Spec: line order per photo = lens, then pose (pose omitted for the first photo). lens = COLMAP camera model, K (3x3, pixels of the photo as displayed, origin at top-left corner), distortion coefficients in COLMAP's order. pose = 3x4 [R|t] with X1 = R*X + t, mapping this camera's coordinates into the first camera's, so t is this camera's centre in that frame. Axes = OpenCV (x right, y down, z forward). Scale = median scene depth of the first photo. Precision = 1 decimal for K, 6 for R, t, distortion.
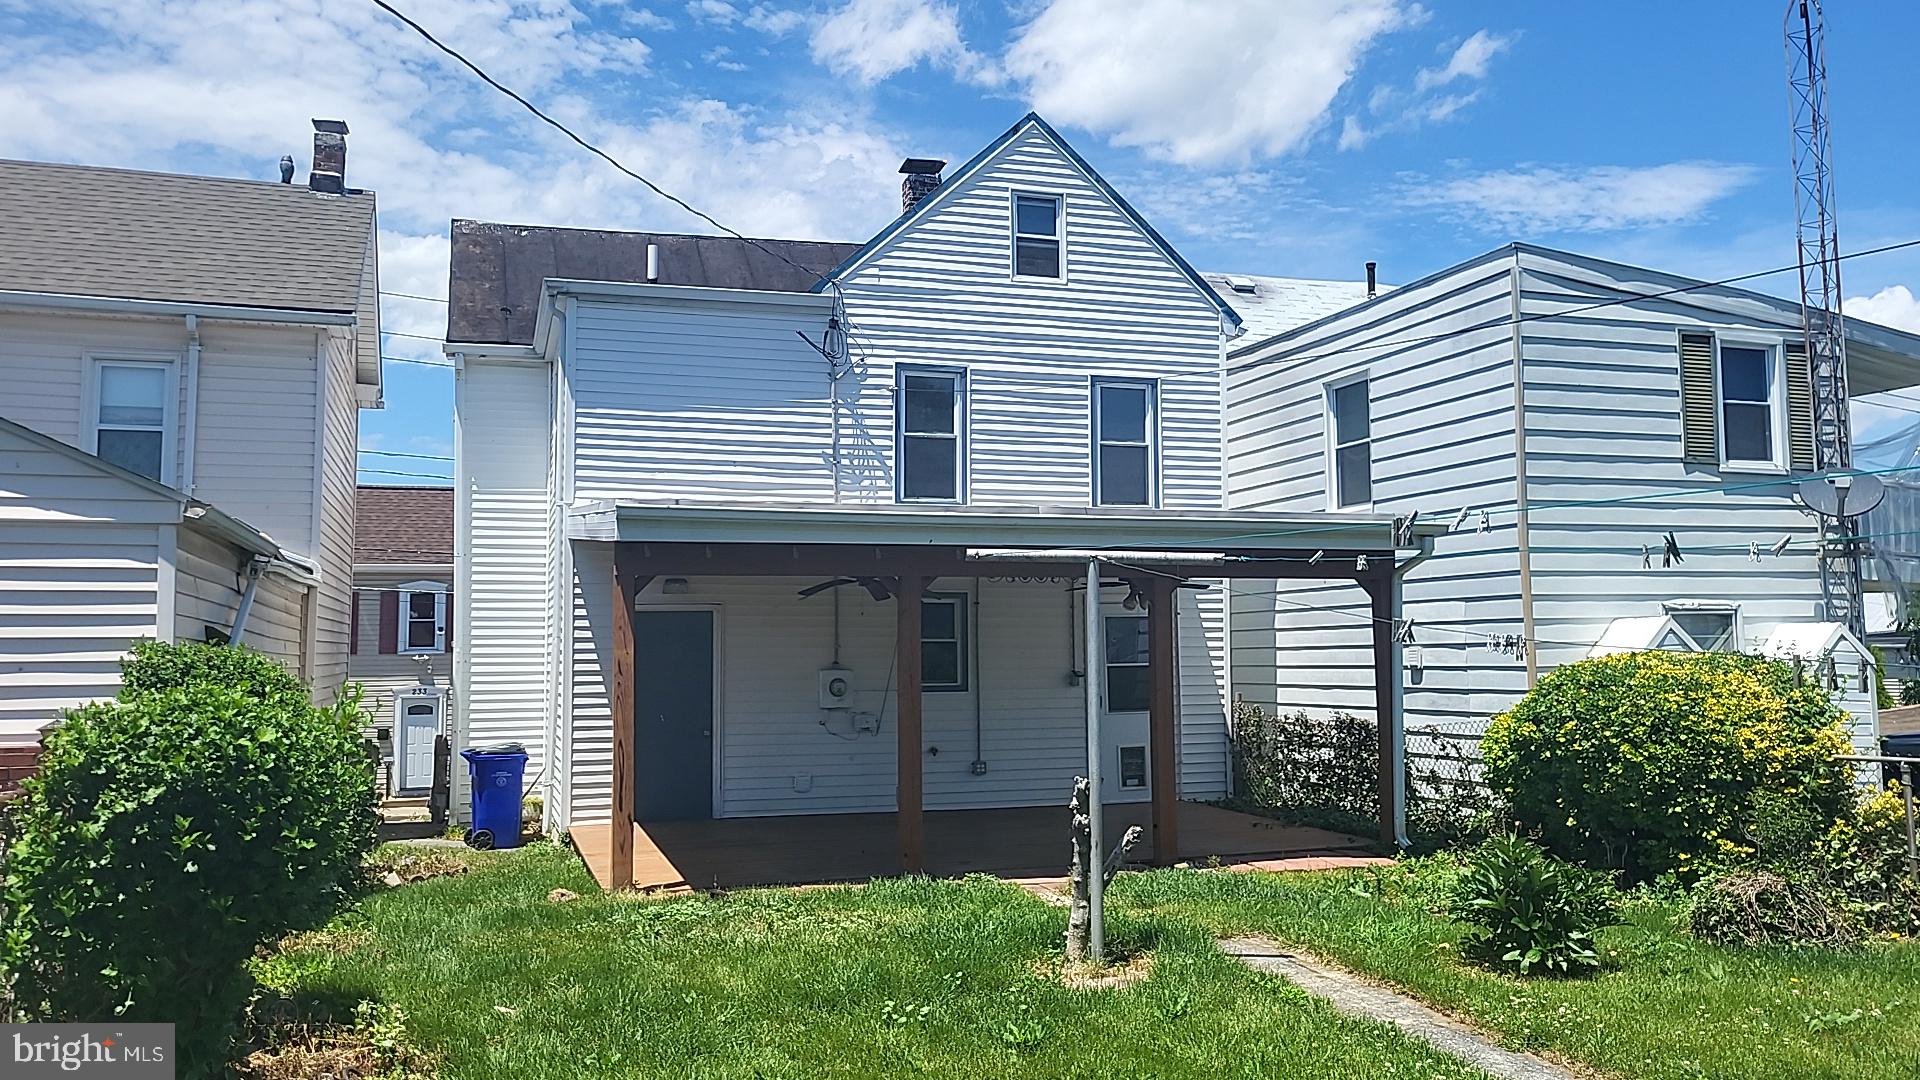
lens RADIAL K [[1491.4, 0, 961.4], [0, 1491.4, 538.8], [0, 0, 1]] dist [0.038433, -0.003755]
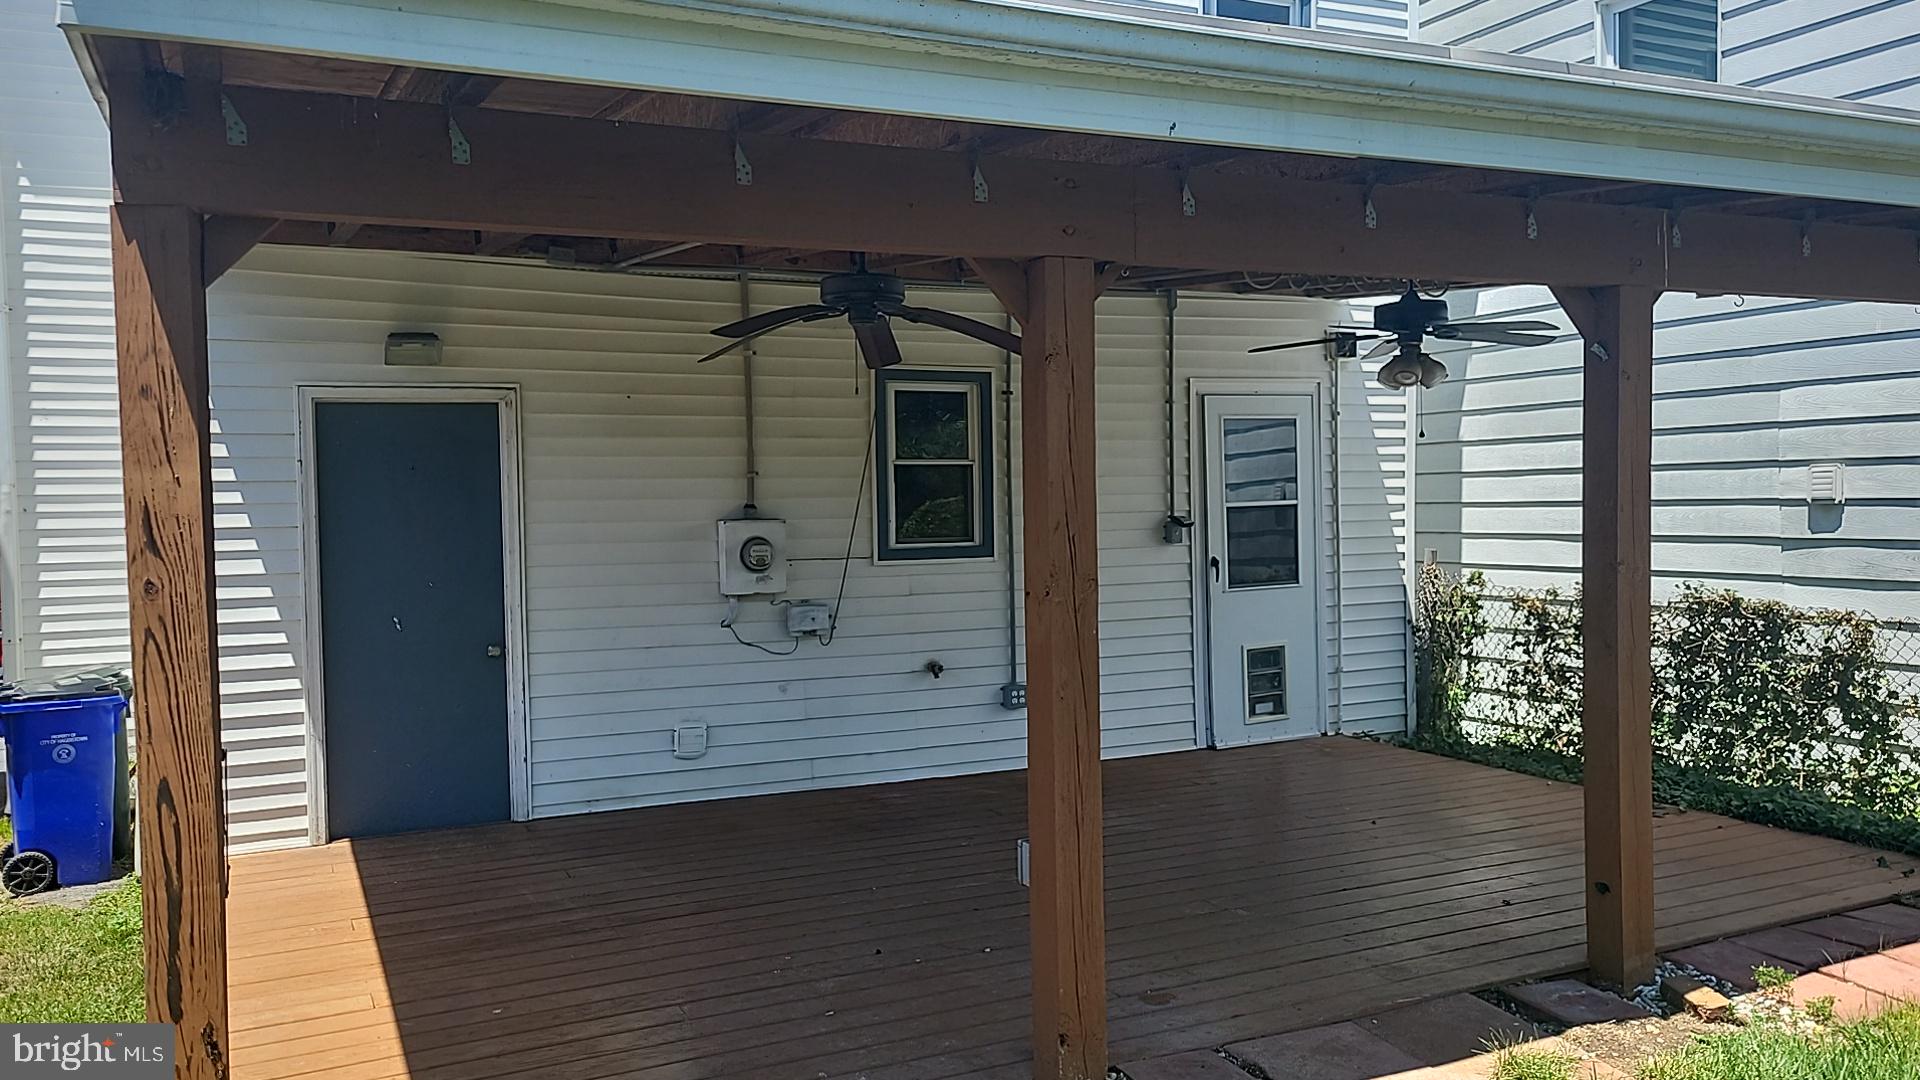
lens RADIAL K [[1491.4, 0, 954.6], [0, 1491.4, 539.1], [0, 0, 1]] dist [0.038433, -0.003755]
pose [[0.992405, -0.014166, 0.122198, -0.072776], [0.001235, 0.994445, 0.105253, 0.038243], [-0.123010, -0.104303, 0.986909, 0.457125]]
